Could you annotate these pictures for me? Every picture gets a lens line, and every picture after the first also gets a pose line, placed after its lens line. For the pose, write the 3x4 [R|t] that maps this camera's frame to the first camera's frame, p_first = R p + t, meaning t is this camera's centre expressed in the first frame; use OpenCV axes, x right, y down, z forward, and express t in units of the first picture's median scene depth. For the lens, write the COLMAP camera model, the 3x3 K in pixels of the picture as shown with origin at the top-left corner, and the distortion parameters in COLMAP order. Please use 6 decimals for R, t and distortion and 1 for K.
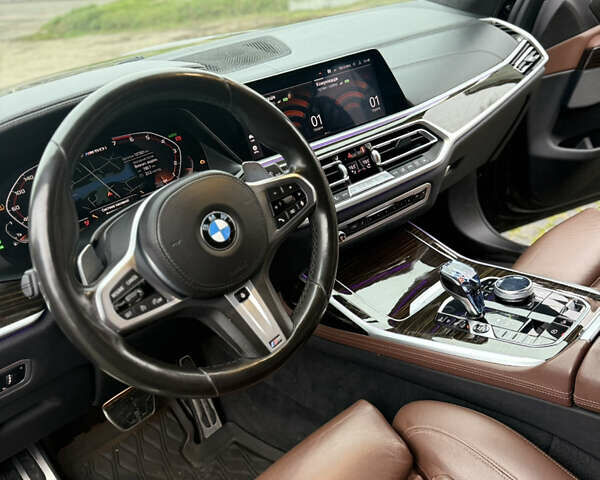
lens RADIAL K [[565.4, 0, 300.0], [0, 565.4, 240.0], [0, 0, 1]] dist [0.134374, -0.285631]
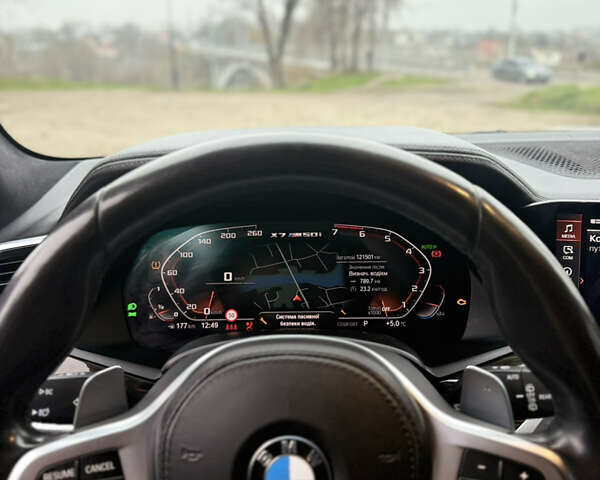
lens RADIAL K [[565.4, 0, 300.0], [0, 565.4, 240.0], [0, 0, 1]] dist [0.134374, -0.285631]
pose [[0.714379, 0.316593, -0.624044, 0.058518], [-0.388243, 0.921272, 0.022939, -0.134826], [0.582177, 0.225893, 0.781052, 0.382640]]
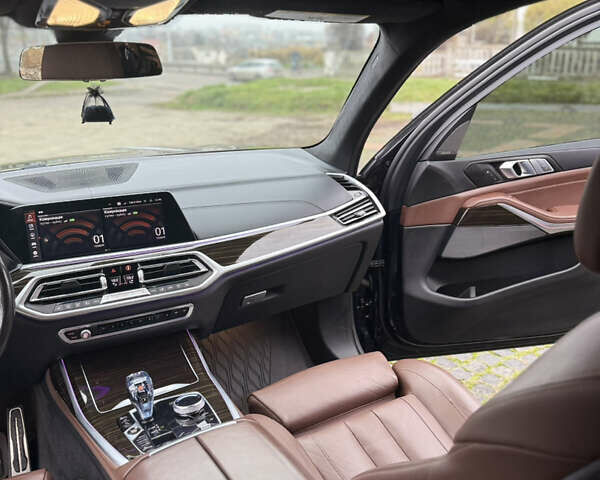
lens RADIAL K [[565.4, 0, 300.0], [0, 565.4, 240.0], [0, 0, 1]] dist [0.134374, -0.285631]
pose [[0.968824, 0.166408, -0.183544, 0.703929], [-0.190784, 0.973742, -0.124209, -0.136581], [0.158055, 0.155354, 0.975133, -0.175134]]
